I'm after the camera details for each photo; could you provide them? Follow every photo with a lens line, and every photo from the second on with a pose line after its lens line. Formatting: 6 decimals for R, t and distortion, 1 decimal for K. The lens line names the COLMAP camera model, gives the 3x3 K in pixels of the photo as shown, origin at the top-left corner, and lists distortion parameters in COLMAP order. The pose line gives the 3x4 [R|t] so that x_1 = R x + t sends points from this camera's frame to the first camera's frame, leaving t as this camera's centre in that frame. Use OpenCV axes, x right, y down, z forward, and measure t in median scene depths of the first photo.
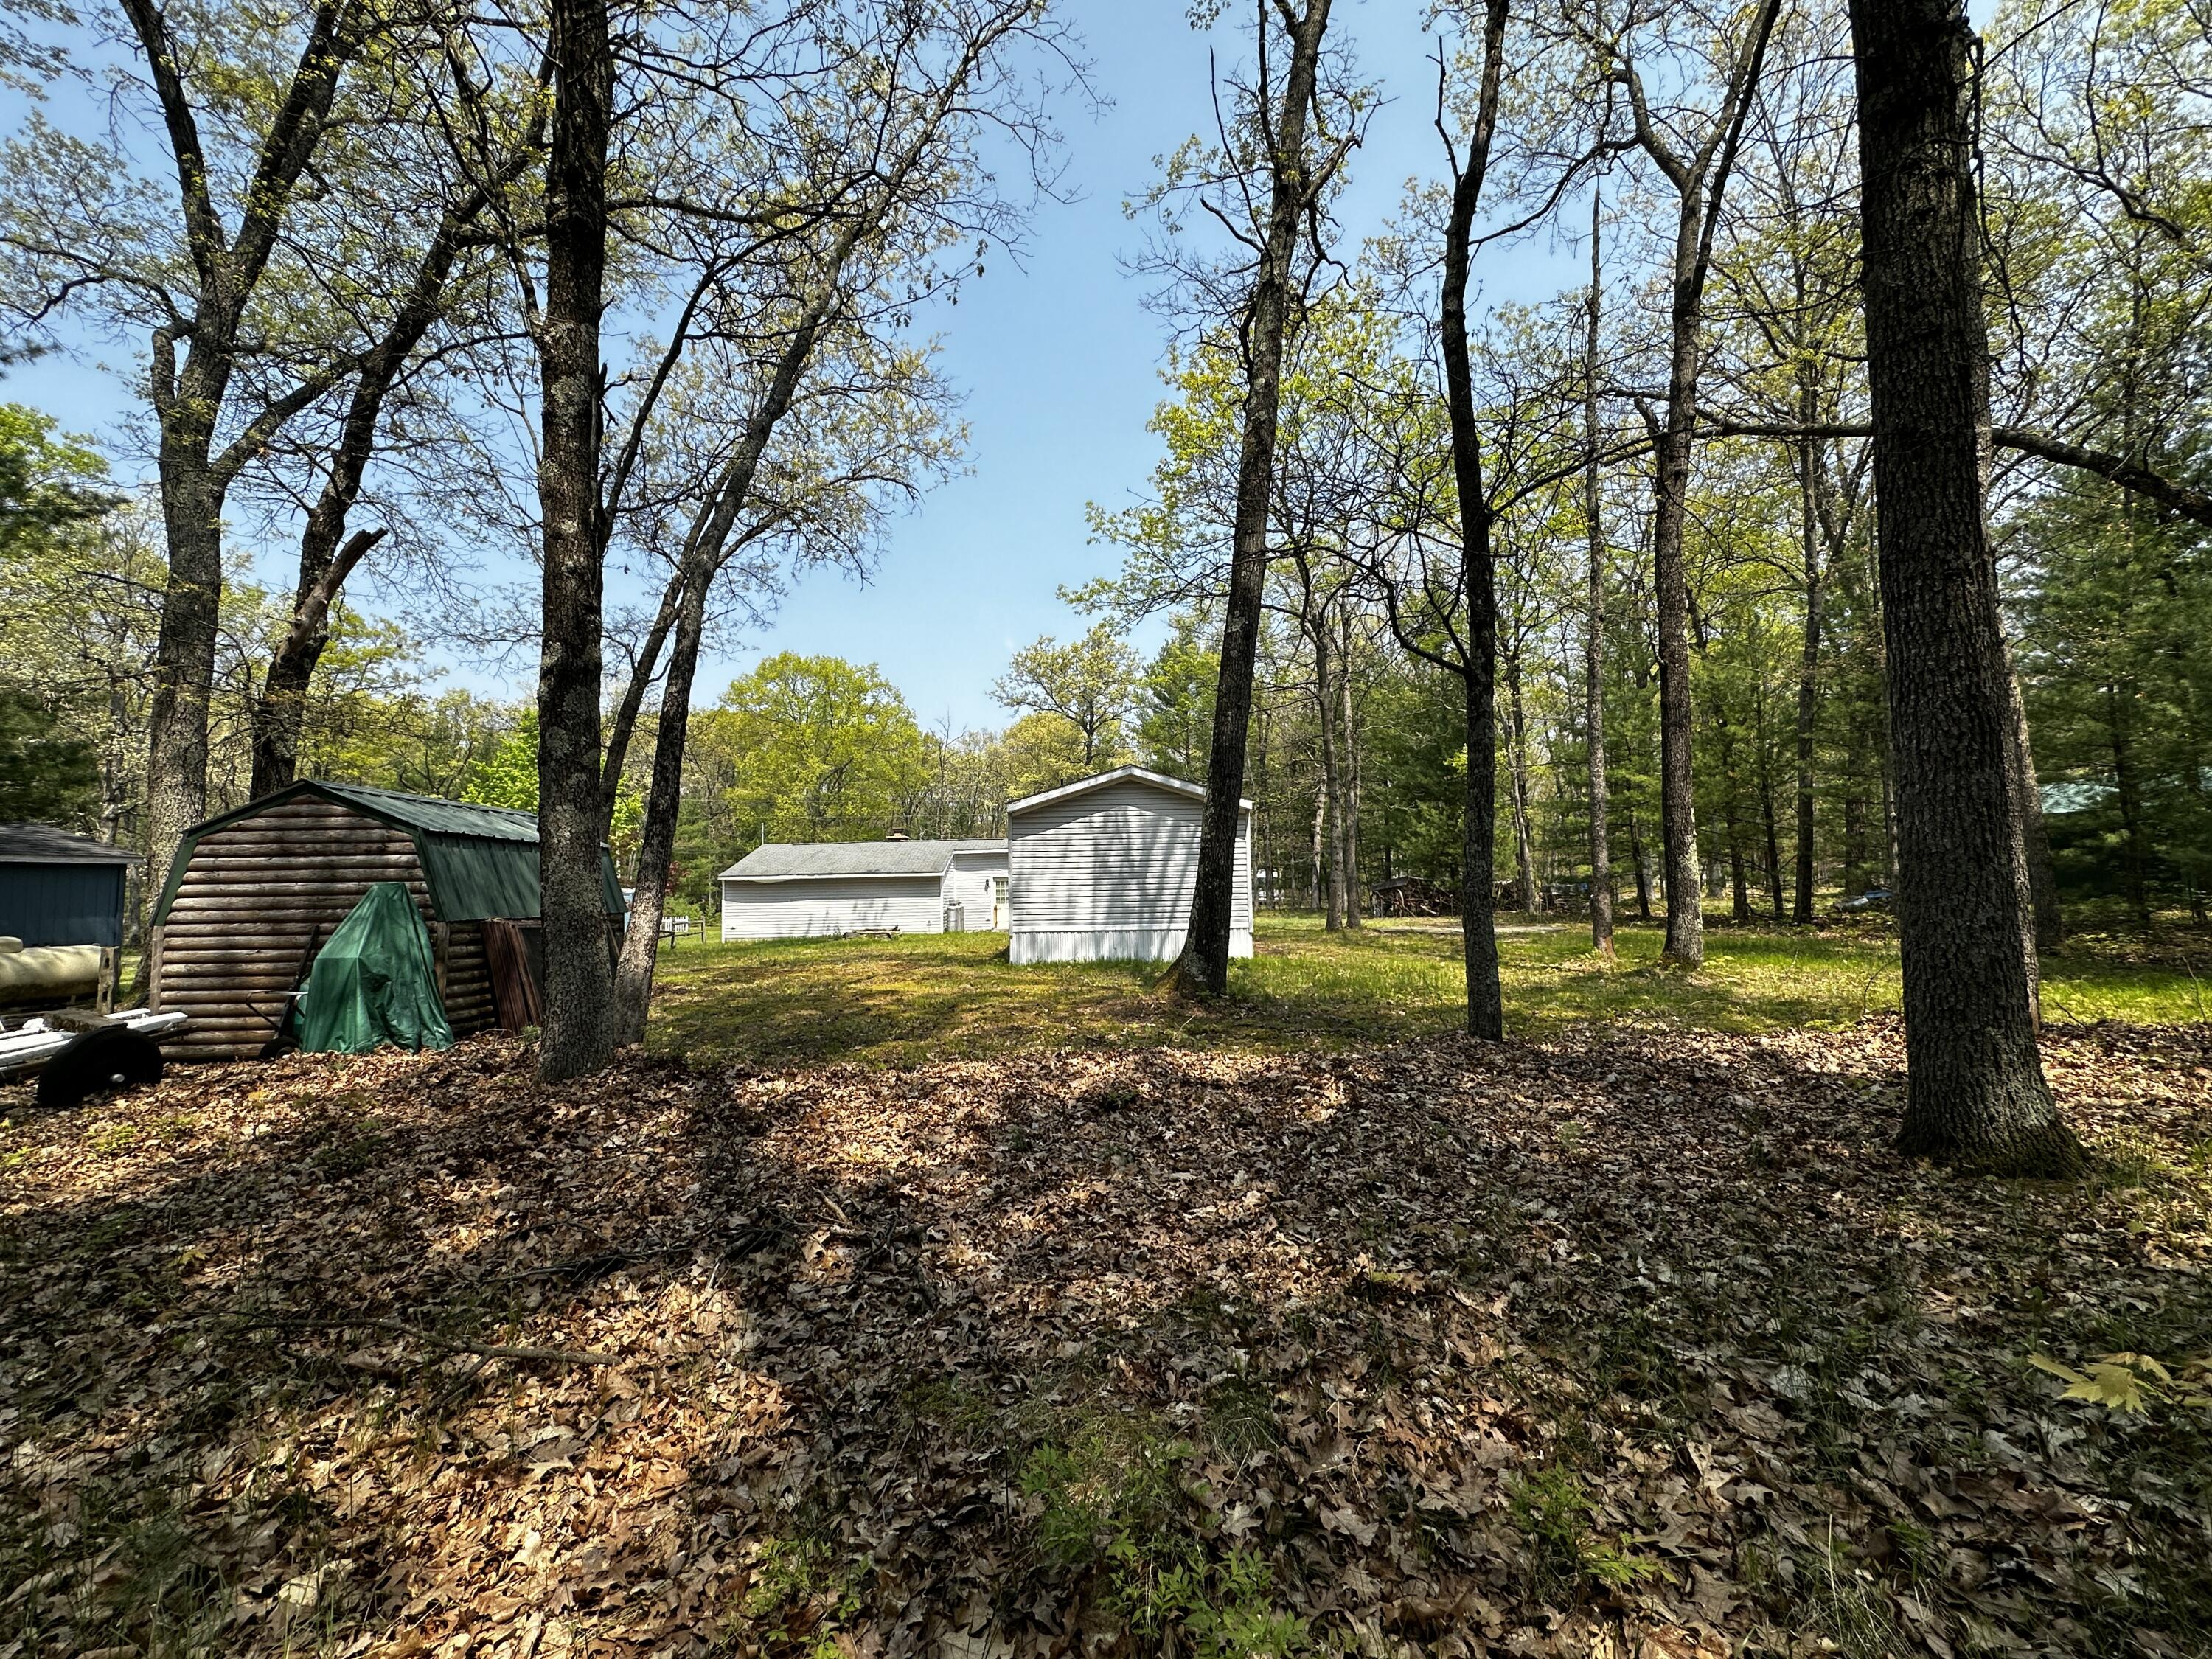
lens RADIAL K [[873.3, 0, 1103.6], [0, 873.3, 831.7], [0, 0, 1]] dist [-0.001244, -0.000111]
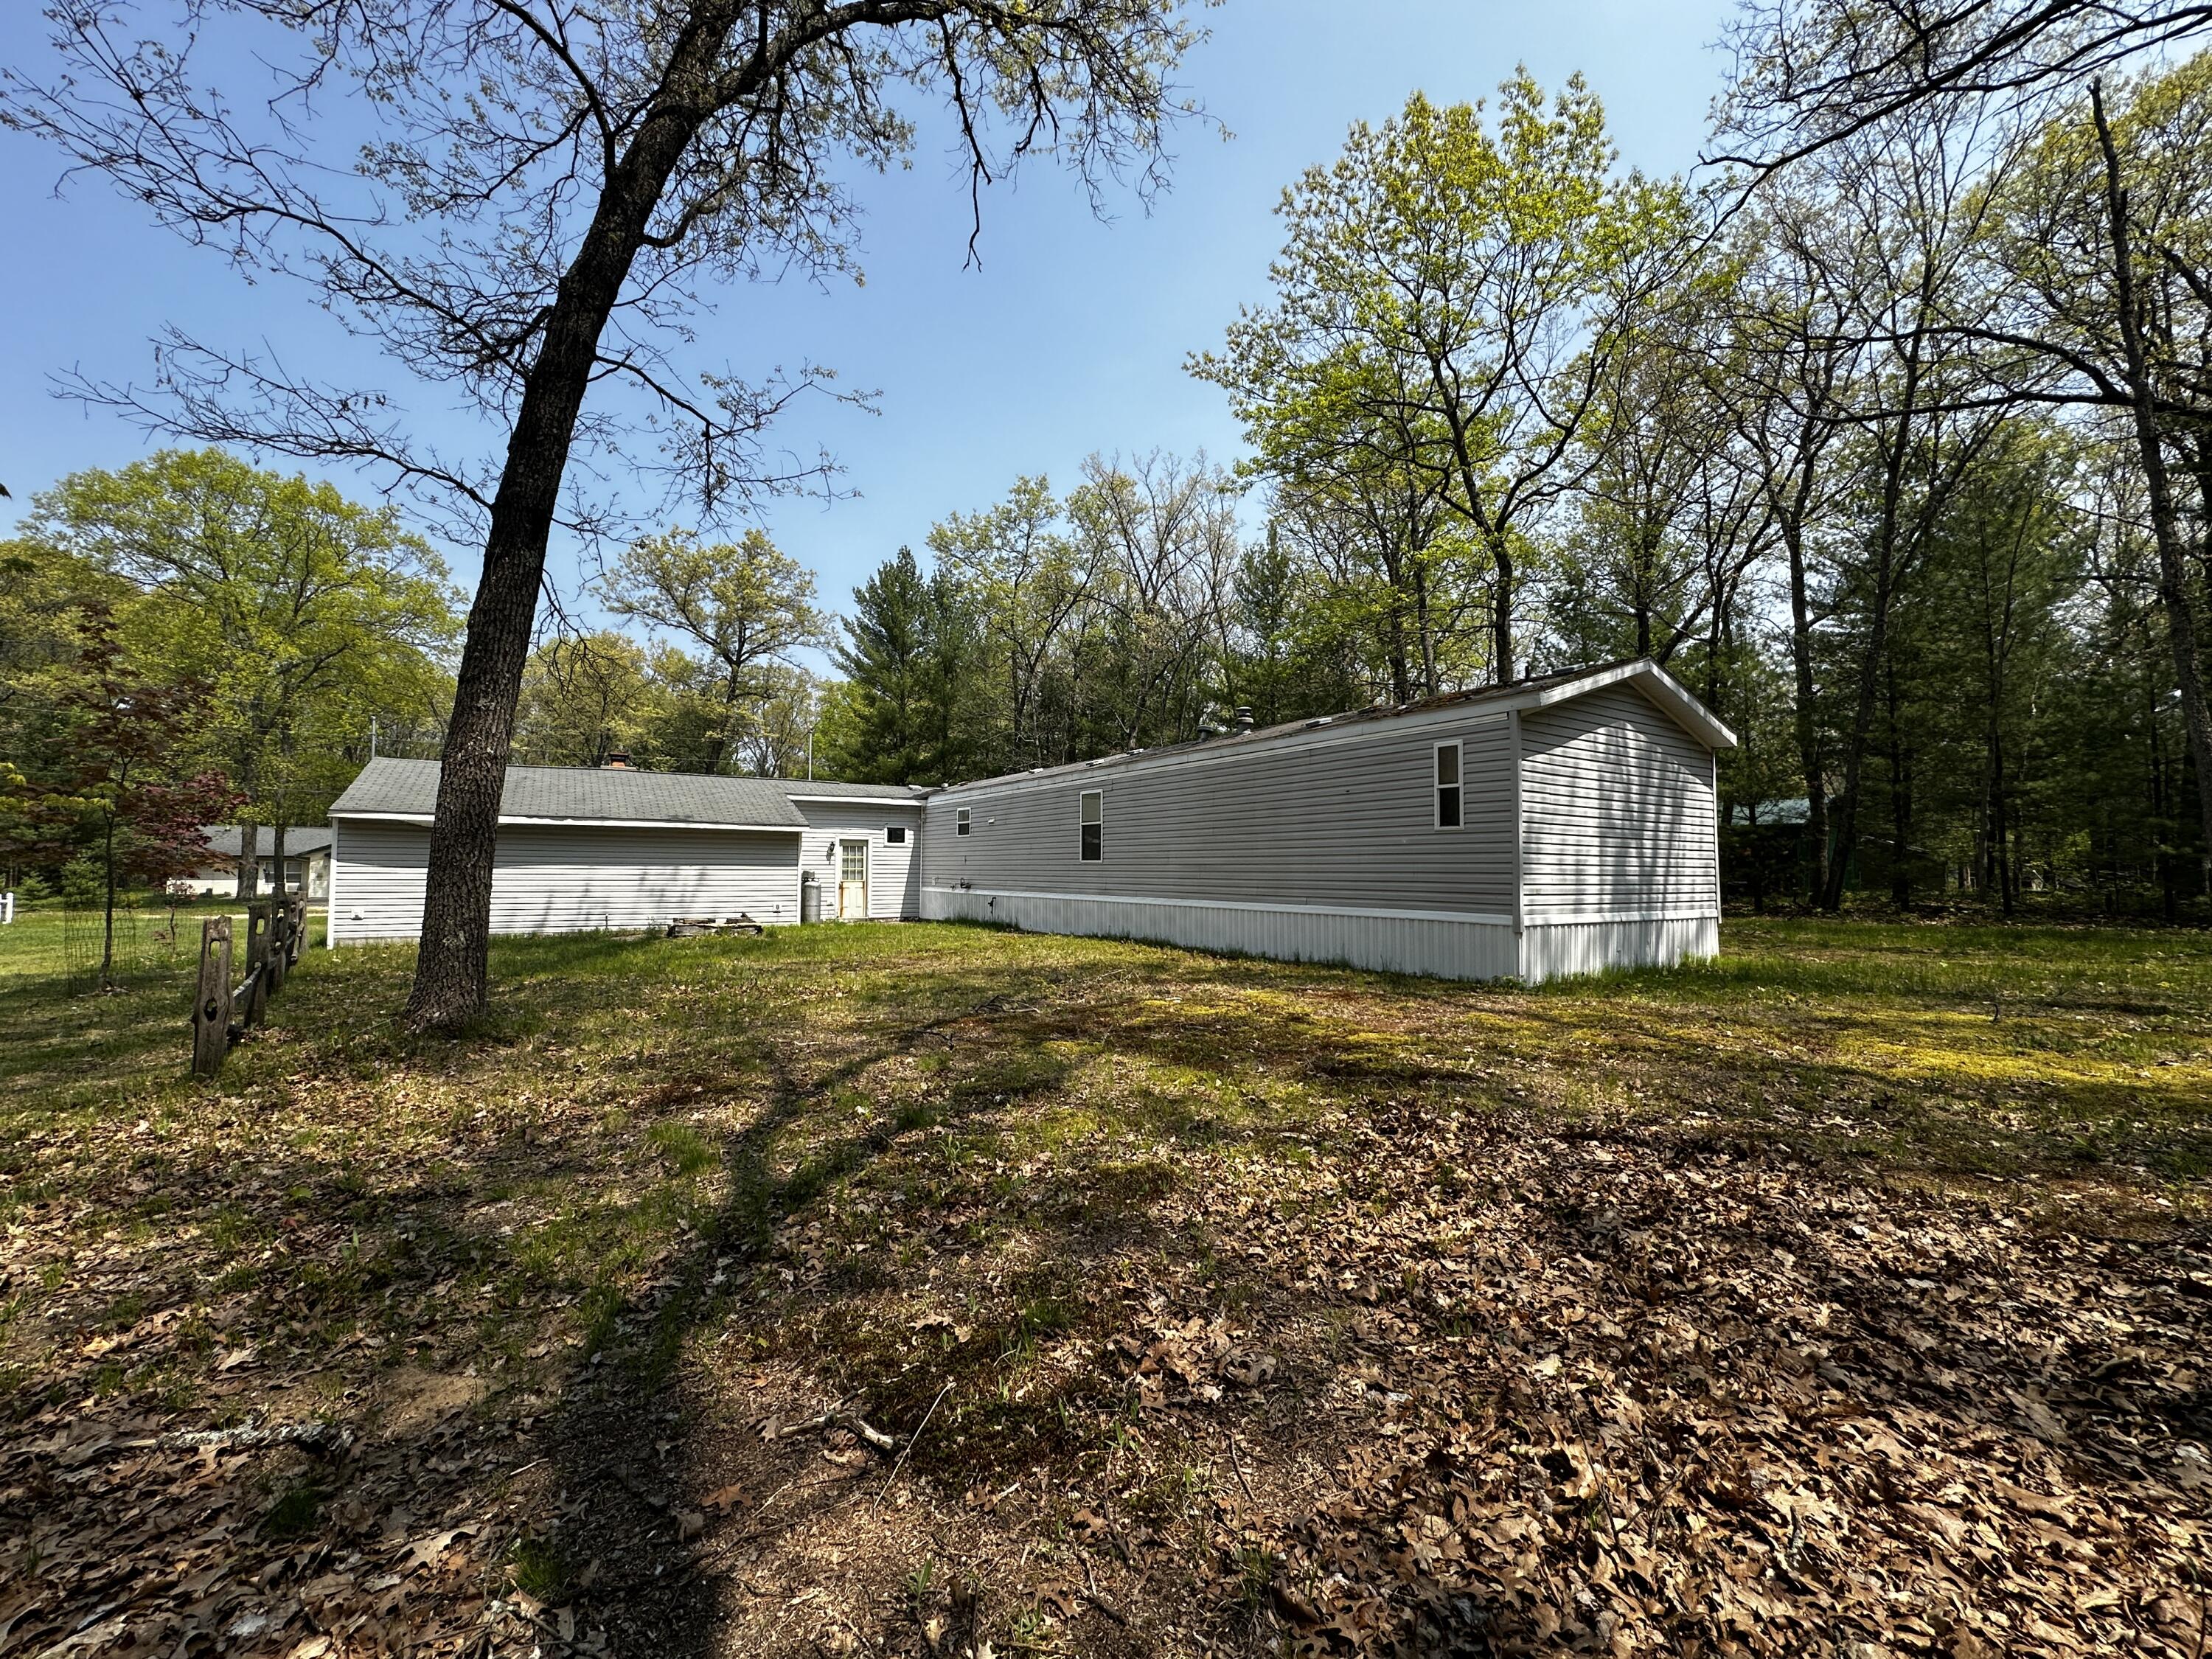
lens RADIAL K [[873.3, 0, 1103.6], [0, 873.3, 831.7], [0, 0, 1]] dist [-0.001244, -0.000111]
pose [[0.846188, 0.050065, 0.530527, -0.451233], [-0.058135, 0.998308, -0.001484, 0.052209], [-0.529704, -0.029586, 0.847667, 0.487755]]
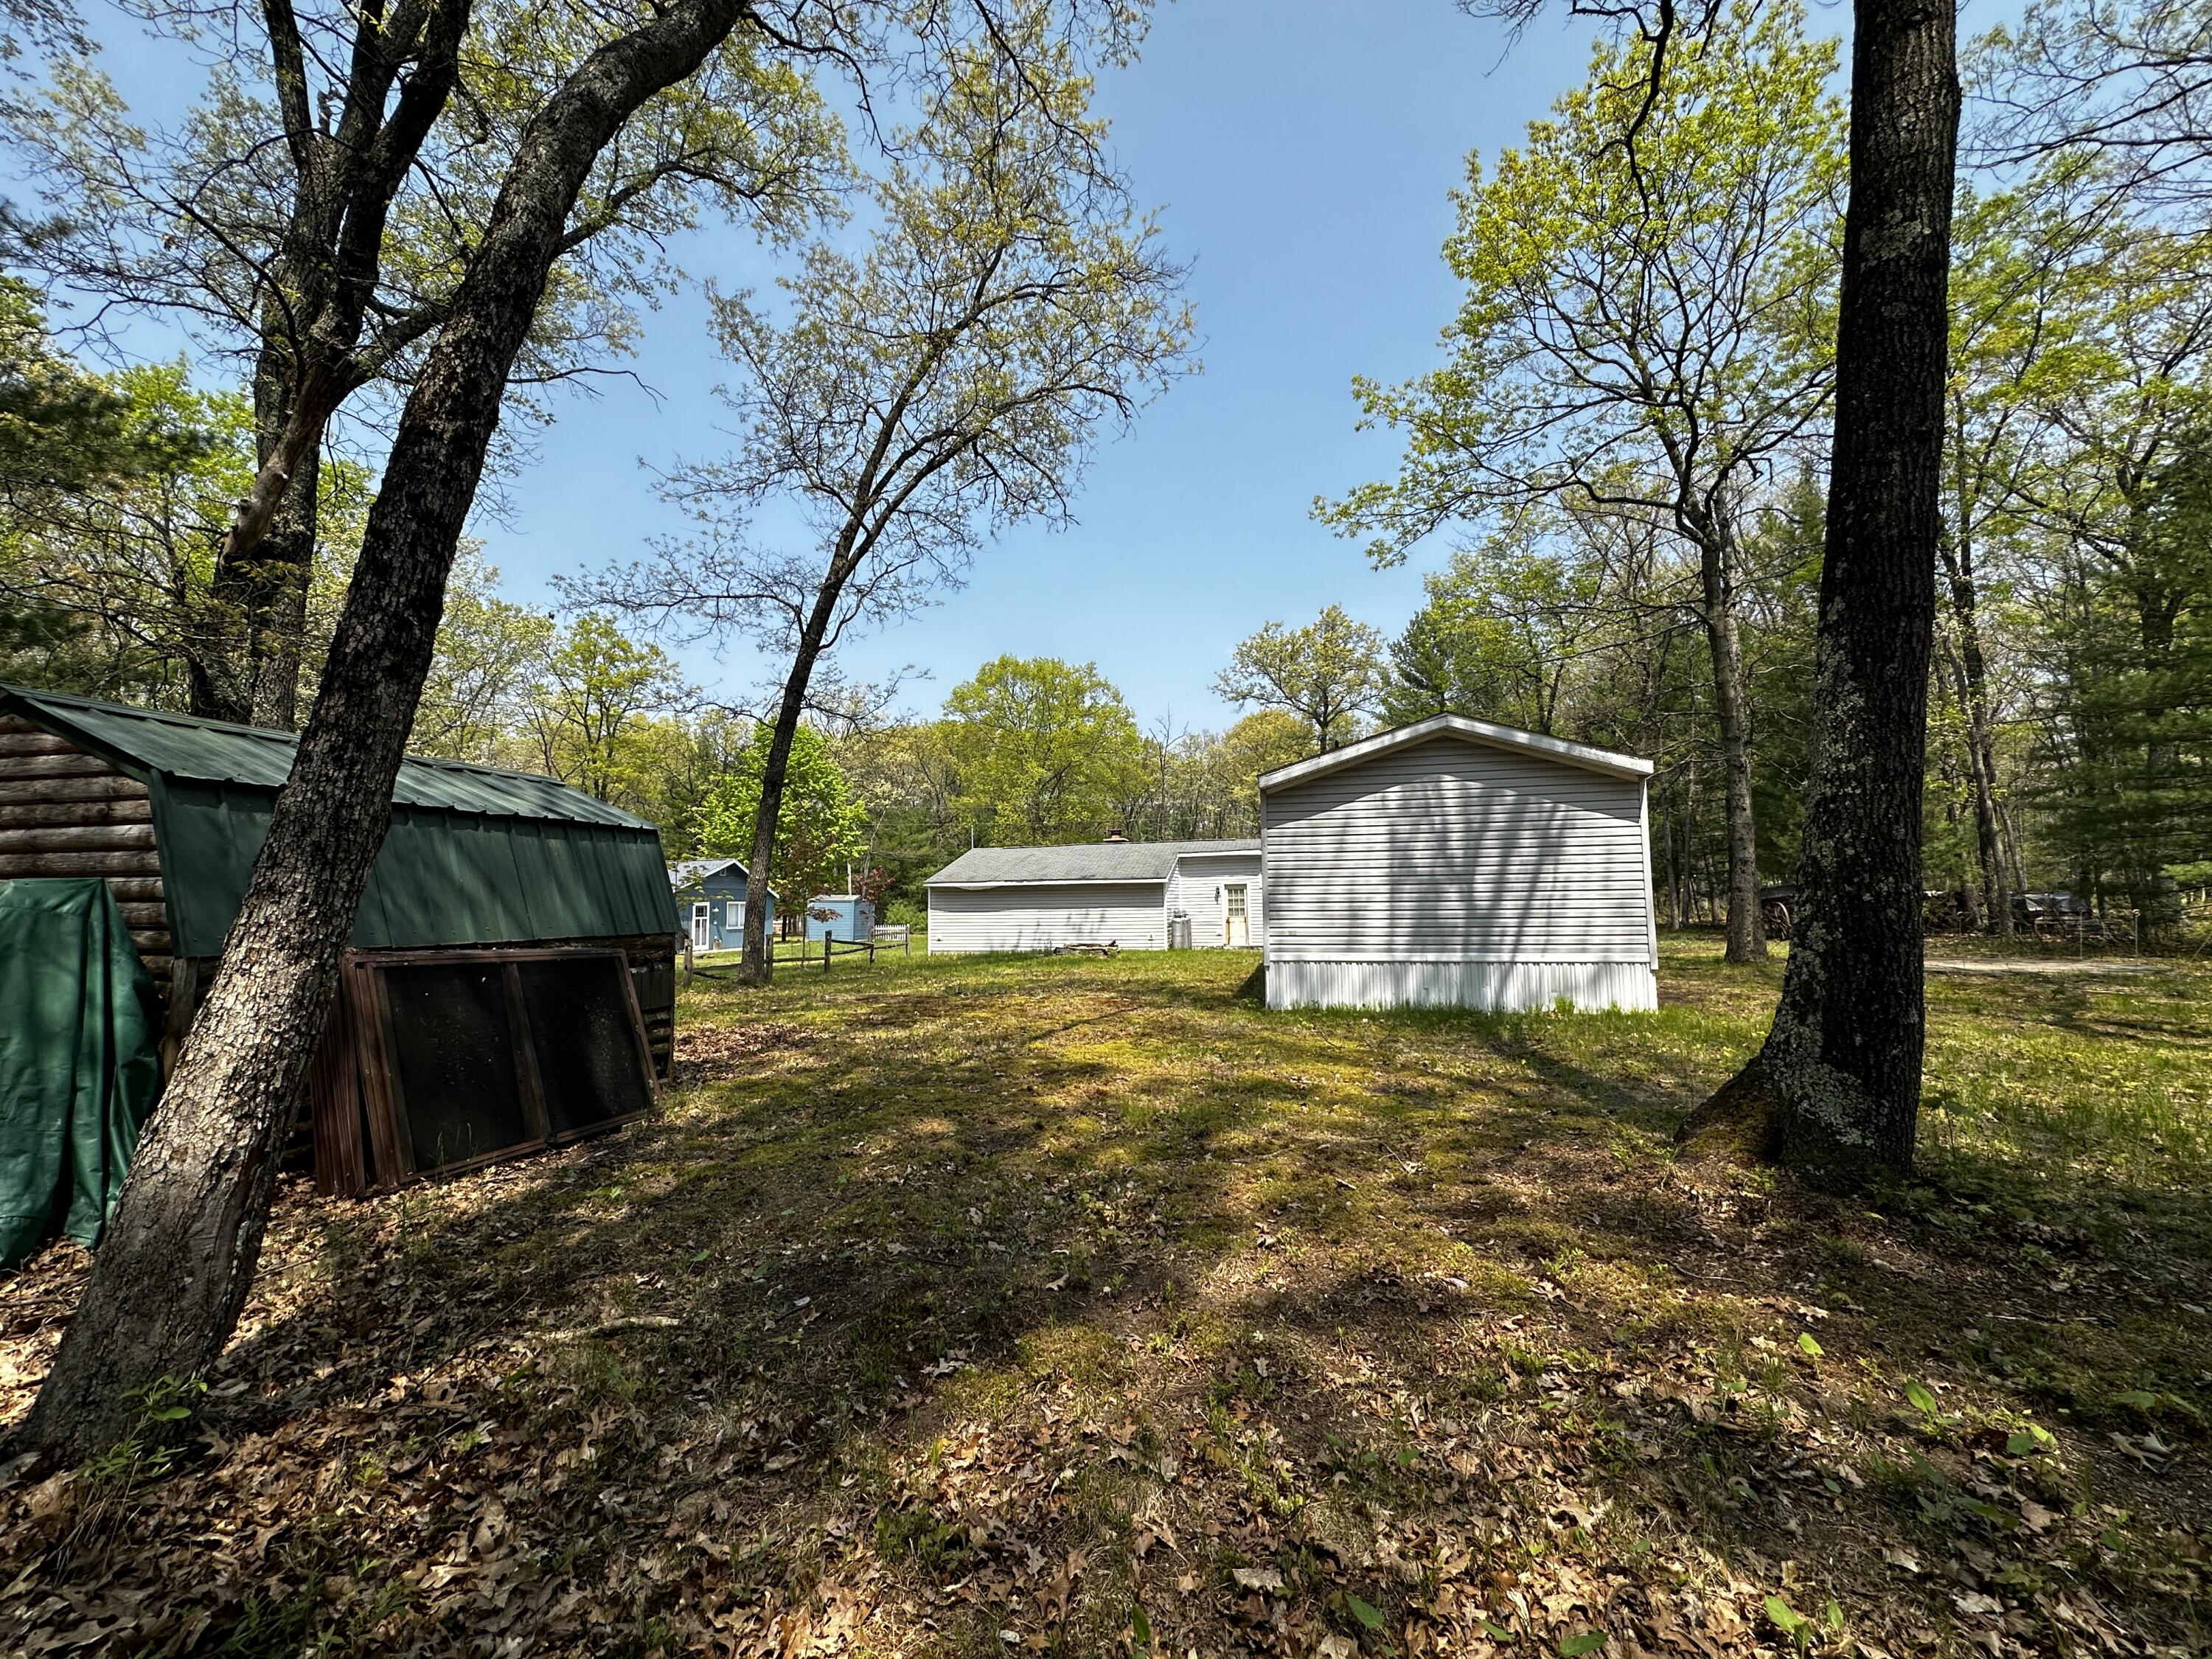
lens RADIAL K [[873.3, 0, 1103.6], [0, 873.3, 831.7], [0, 0, 1]] dist [-0.001244, -0.000111]
pose [[0.968684, -0.014092, -0.247898, -0.042095], [0.011420, 0.999860, -0.012214, 0.014109], [0.248035, 0.009000, 0.968709, 0.211602]]
